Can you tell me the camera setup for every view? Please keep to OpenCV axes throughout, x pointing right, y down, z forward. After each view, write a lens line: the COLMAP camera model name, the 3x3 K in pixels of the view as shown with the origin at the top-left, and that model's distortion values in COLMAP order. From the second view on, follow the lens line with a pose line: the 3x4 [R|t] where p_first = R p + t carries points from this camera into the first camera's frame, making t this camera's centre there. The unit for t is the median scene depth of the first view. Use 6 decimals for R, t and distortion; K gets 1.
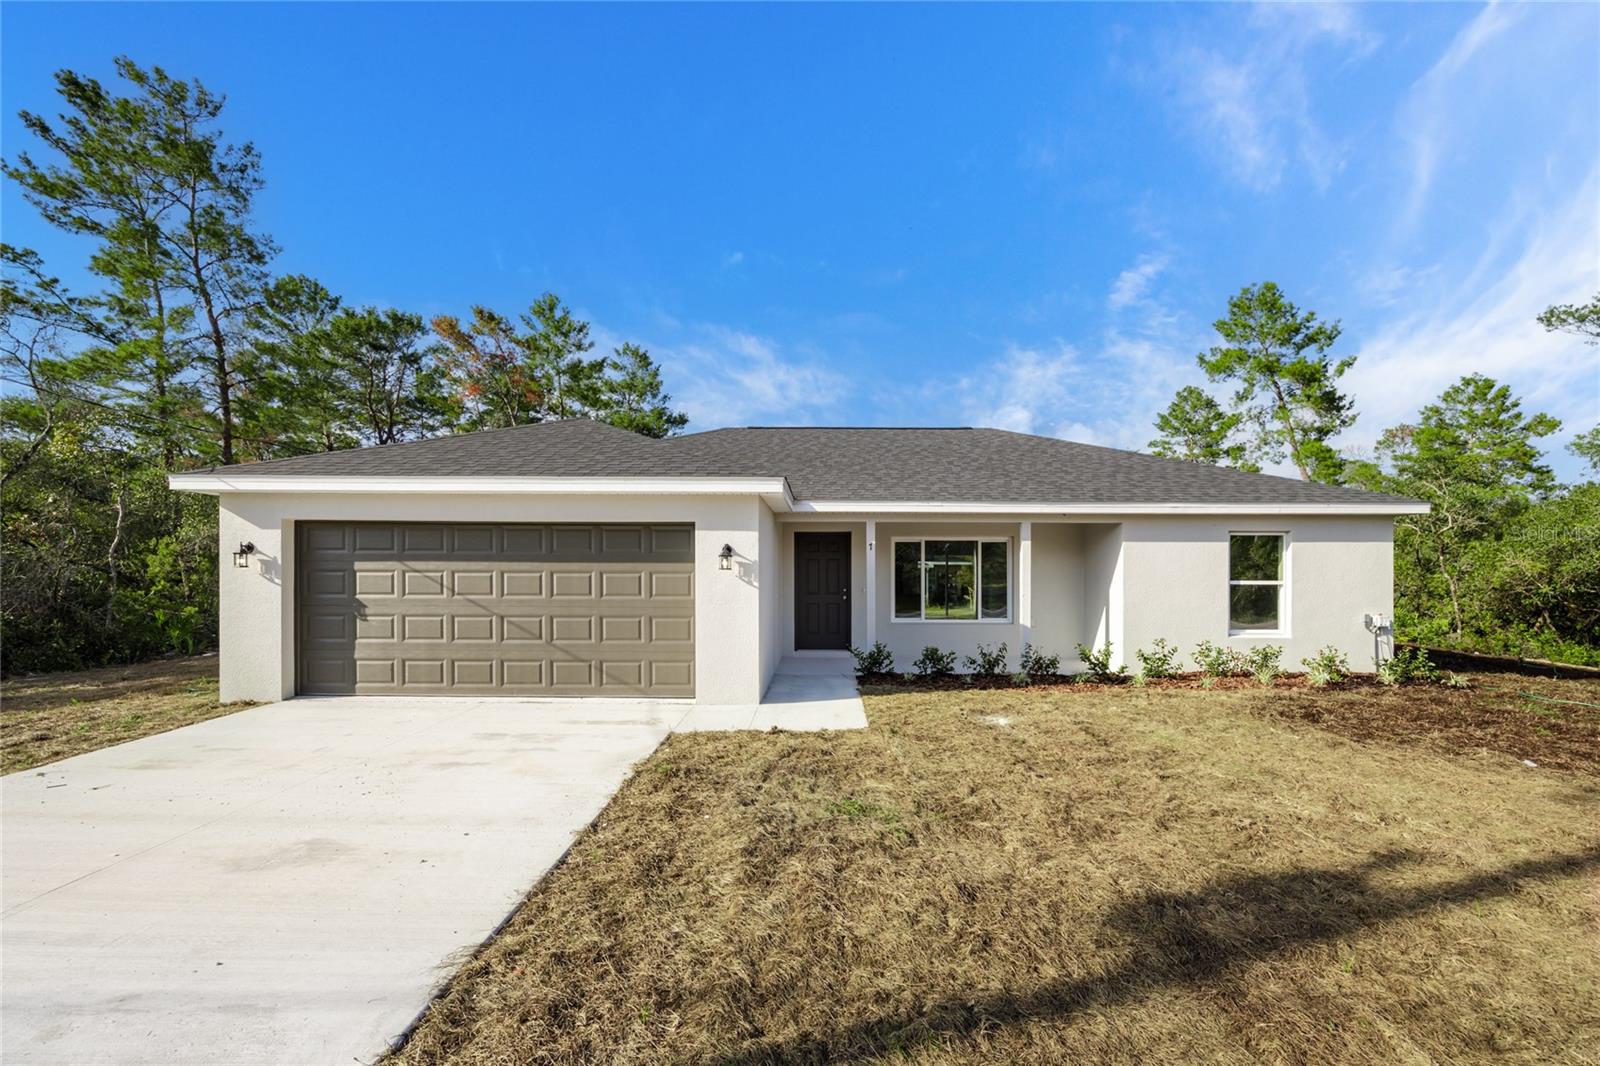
lens RADIAL K [[639.4, 0, 865.3], [0, 639.4, 582.8], [0, 0, 1]] dist [0.000433, -0.002035]
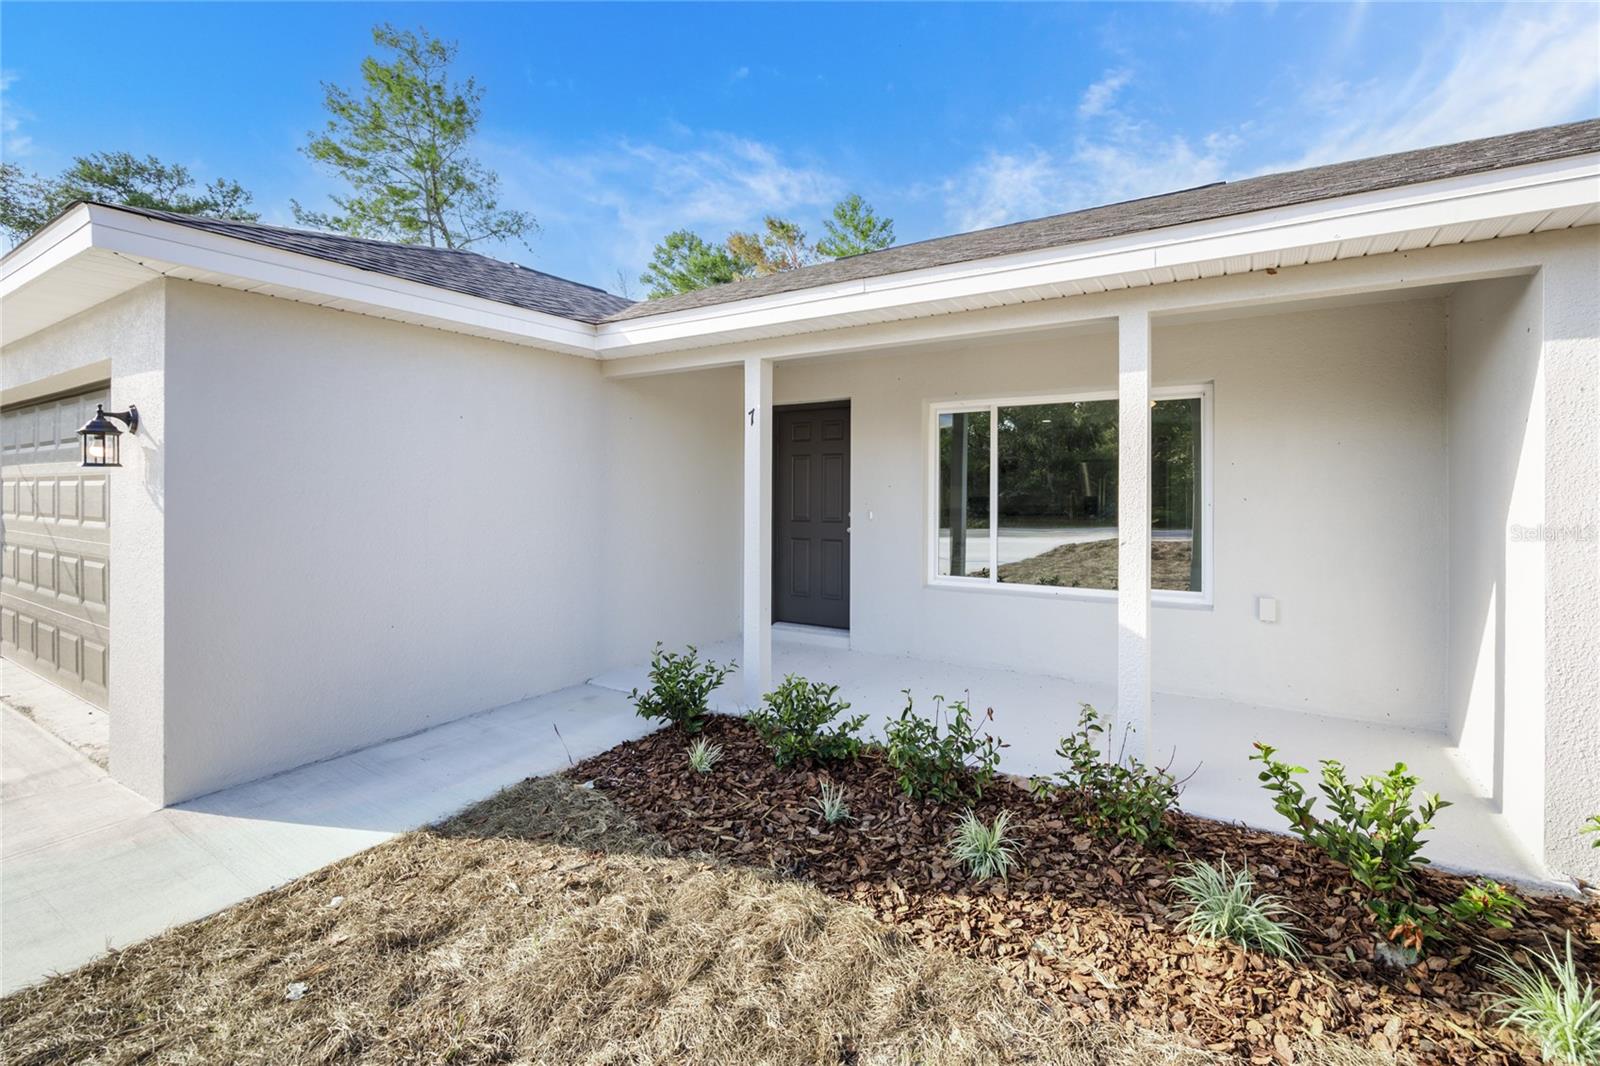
lens RADIAL K [[688.1, 0, 874.1], [0, 688.1, 491.5], [0, 0, 1]] dist [0.012286, 0.000014]
pose [[0.846533, -0.001745, -0.532334, 0.216403], [-0.004400, 0.999938, -0.010276, -0.000405], [0.532319, 0.011041, 0.846472, 0.423654]]
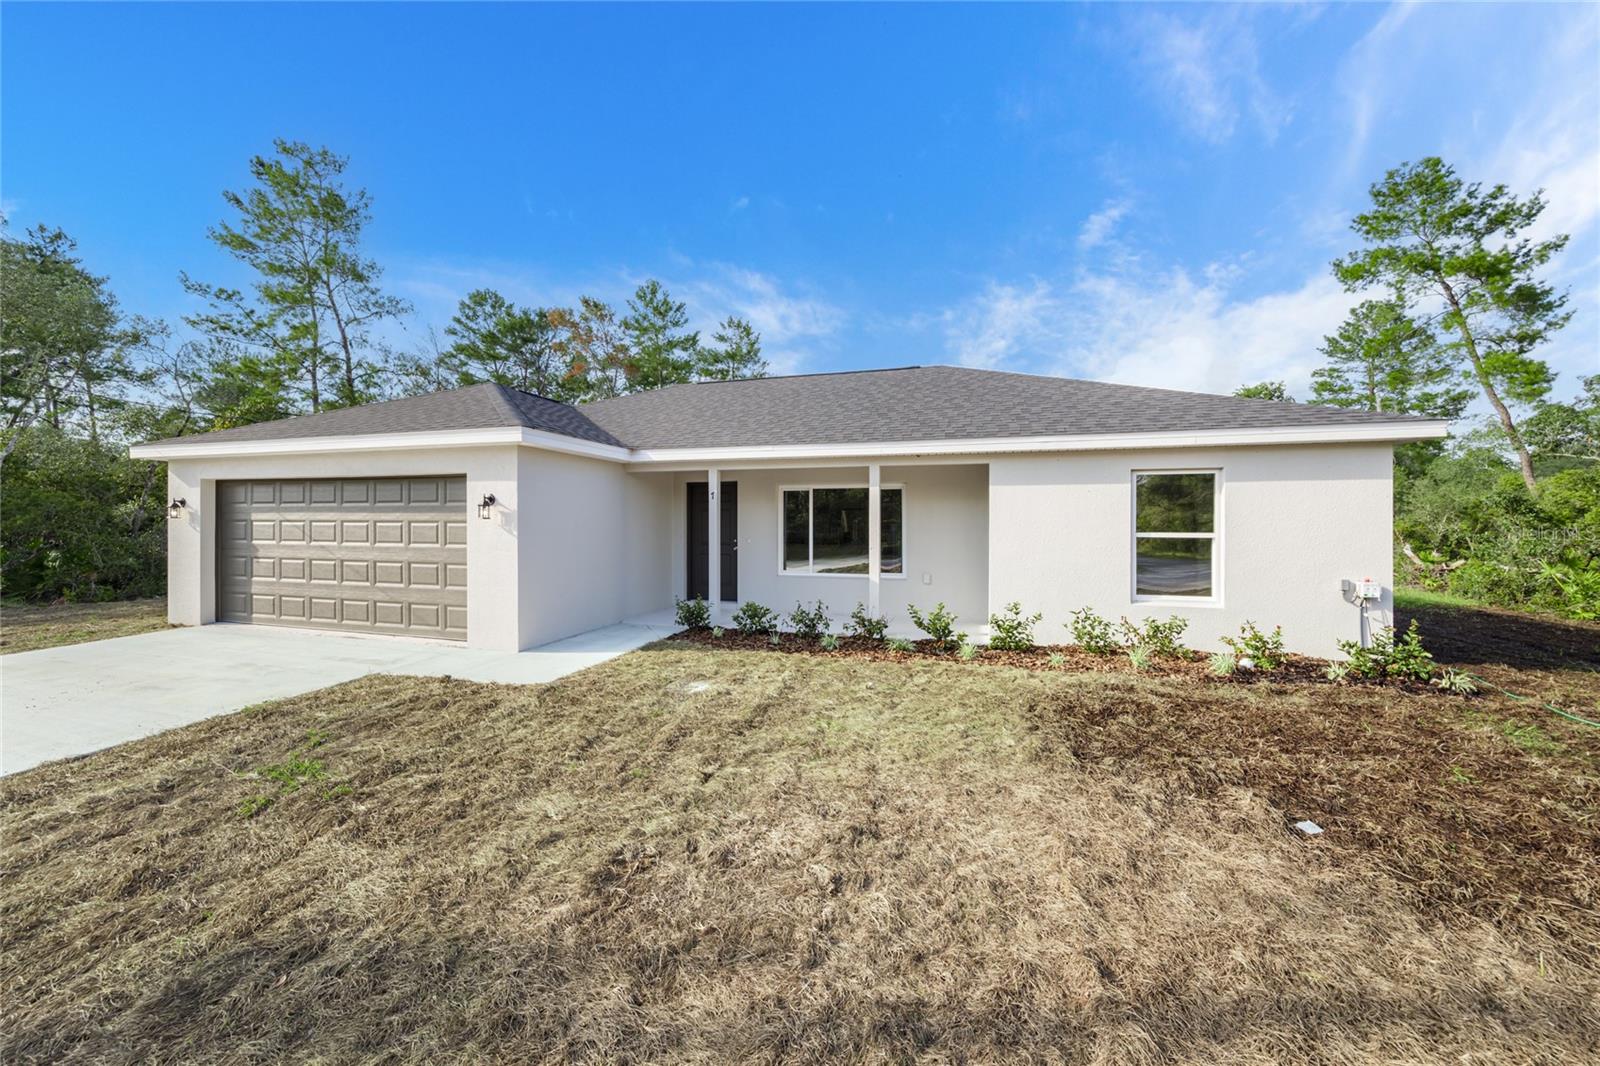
lens RADIAL K [[616.0, 0, 805.7], [0, 616.0, 526.4], [0, 0, 1]] dist [-0.001448, -0.000035]
pose [[0.953682, 0.001129, -0.300815, 0.277798], [-0.004980, 0.999915, -0.012036, 0.000419], [0.300776, 0.012977, 0.953607, 0.102250]]
